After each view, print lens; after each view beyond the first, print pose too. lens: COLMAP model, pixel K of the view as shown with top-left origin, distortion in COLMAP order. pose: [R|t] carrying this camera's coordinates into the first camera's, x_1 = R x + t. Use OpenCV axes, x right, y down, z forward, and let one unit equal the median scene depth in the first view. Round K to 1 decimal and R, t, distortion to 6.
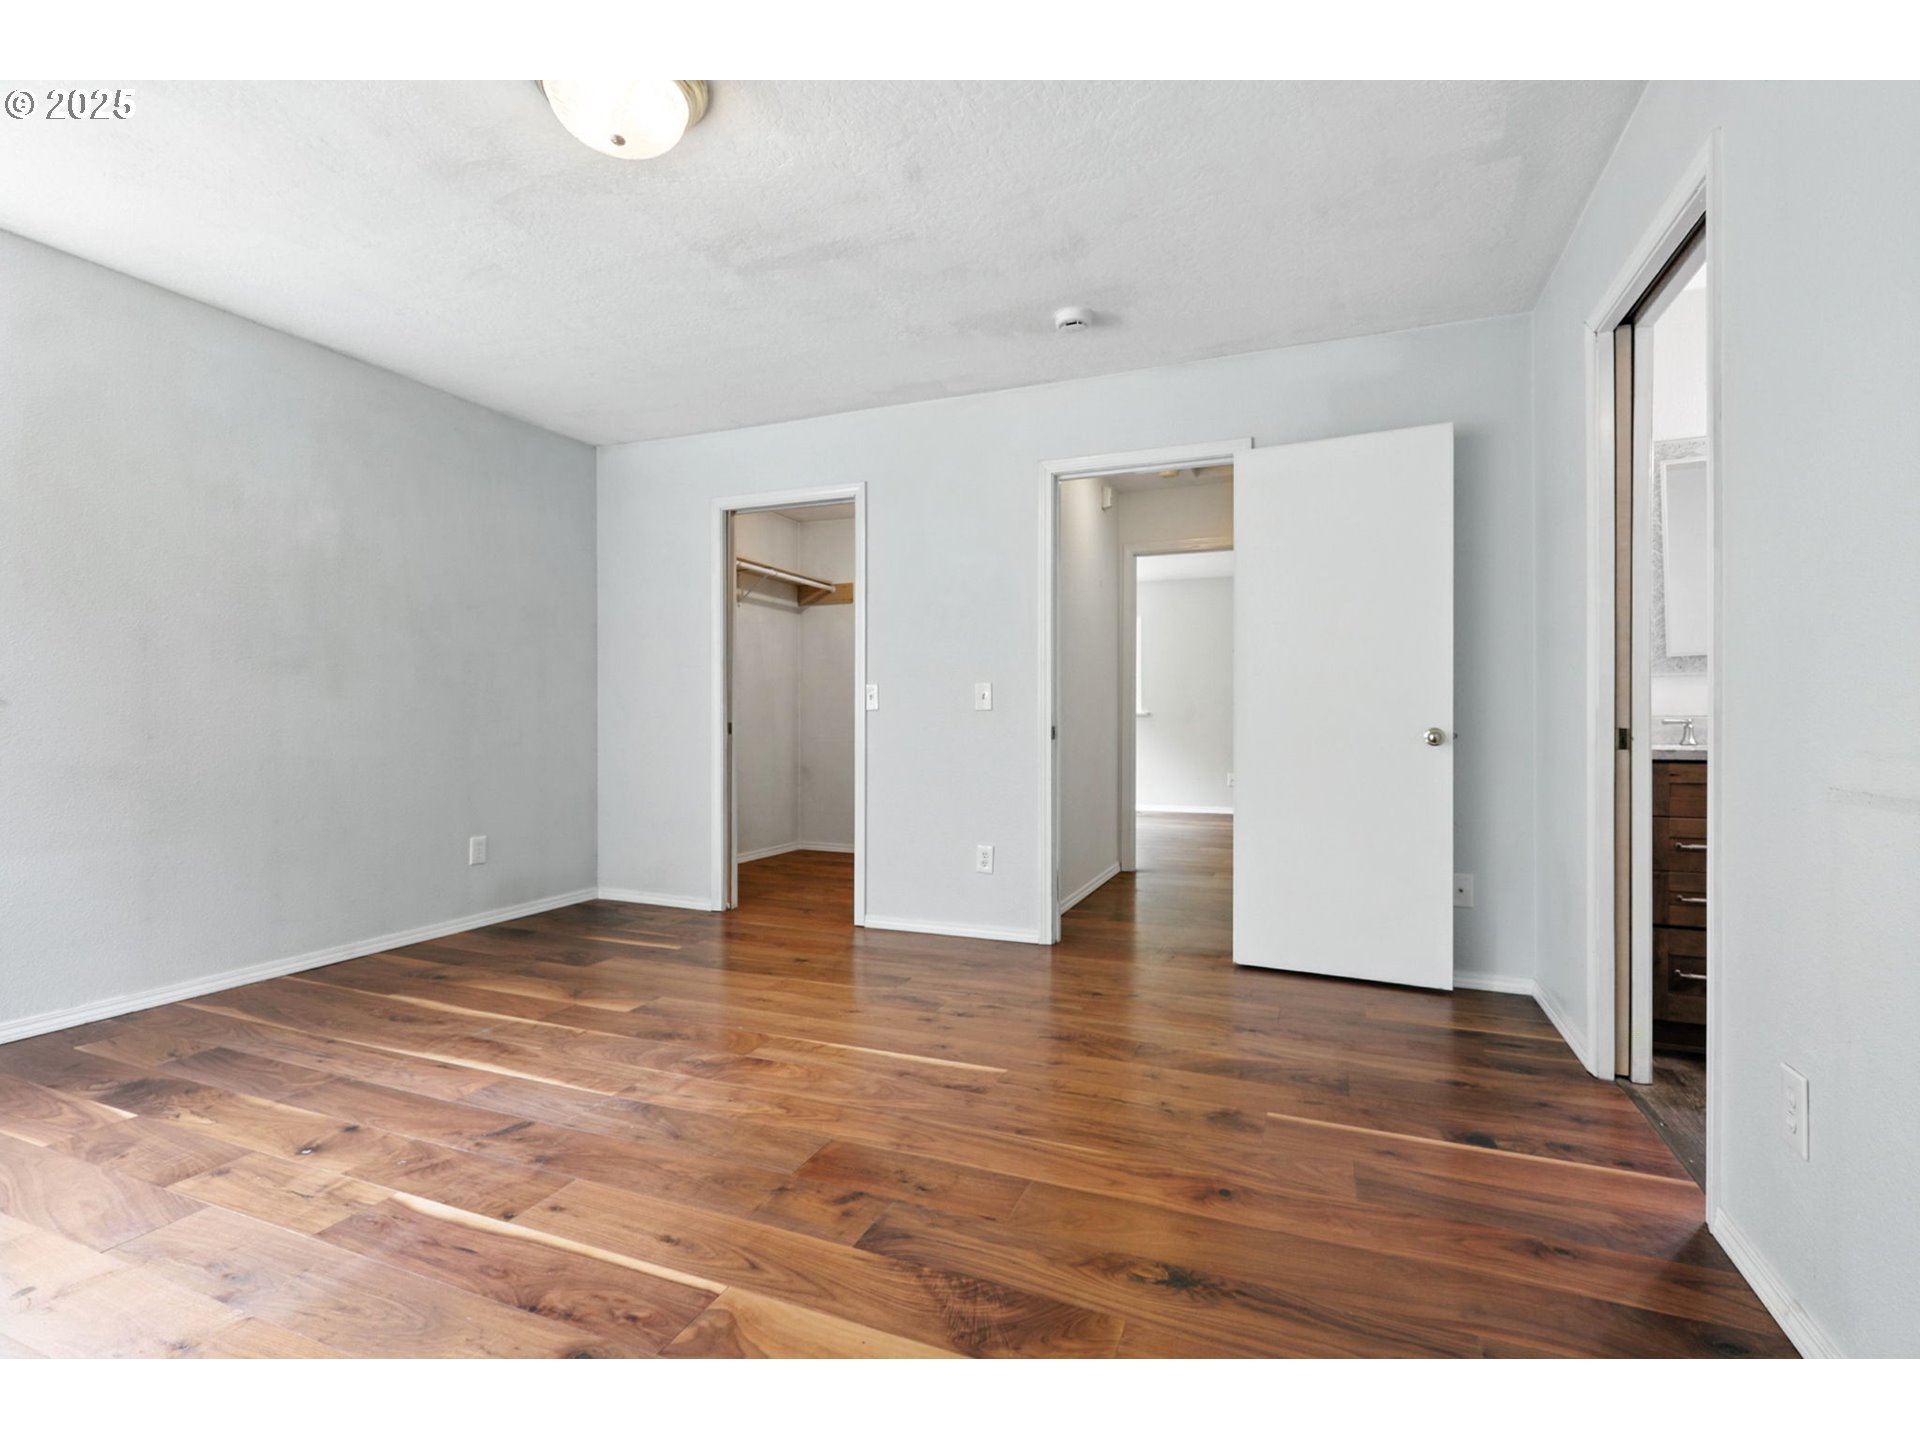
lens RADIAL K [[894.1, 0, 964.2], [0, 894.1, 712.5], [0, 0, 1]] dist [-0.000847, 0.000108]
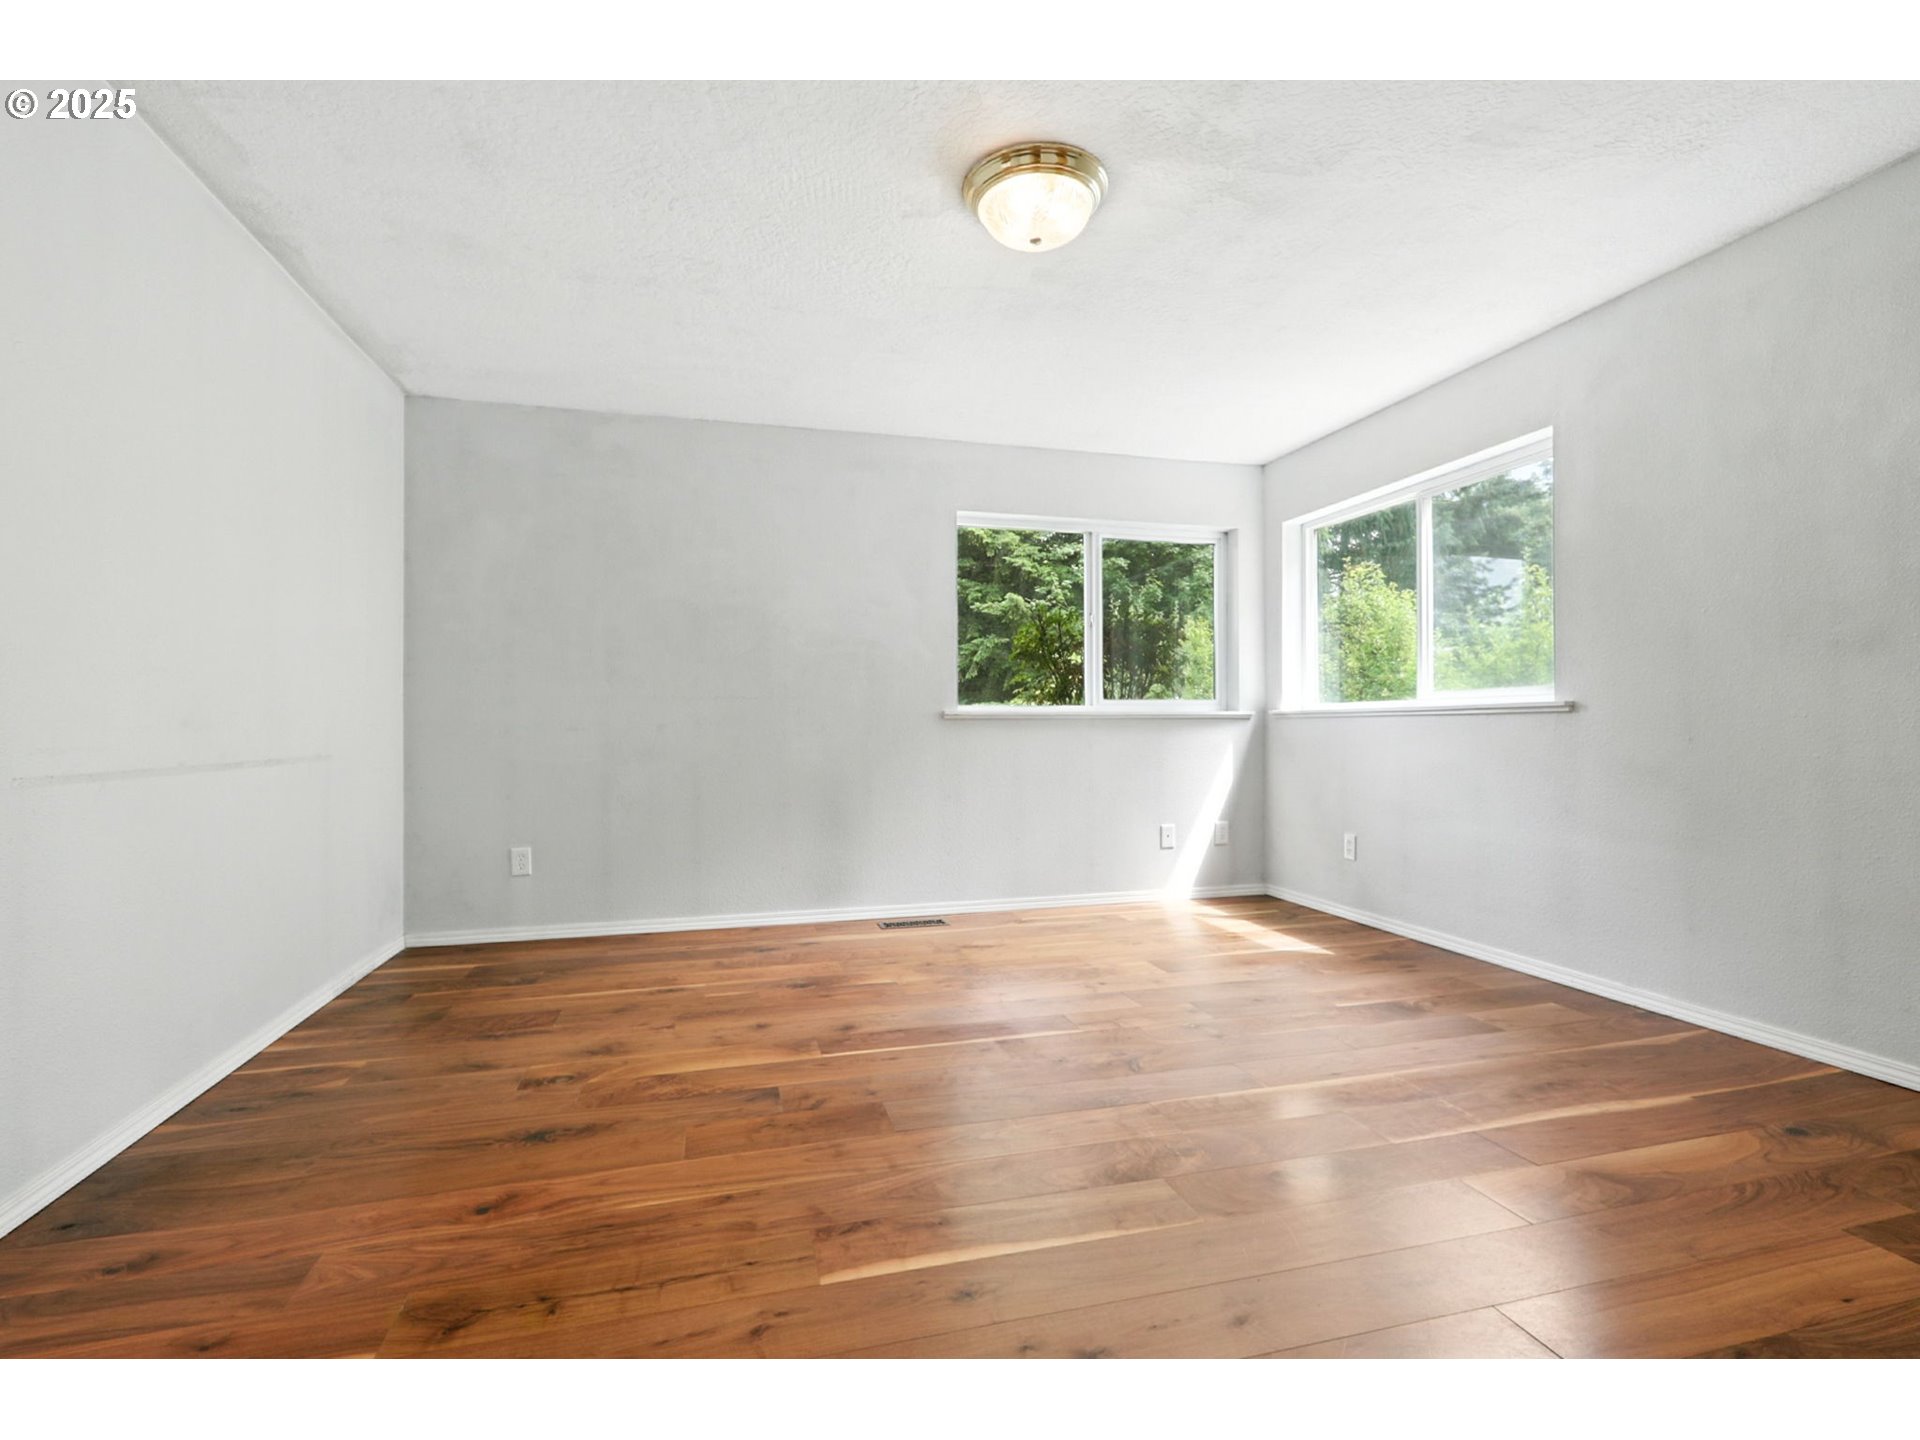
lens RADIAL K [[894.1, 0, 964.2], [0, 894.1, 712.5], [0, 0, 1]] dist [-0.000847, 0.000108]
pose [[-0.790296, -0.004541, -0.612709, 0.409238], [0.009944, 0.999746, -0.020236, 0.015264], [0.612645, -0.022086, -0.790050, 1.809013]]
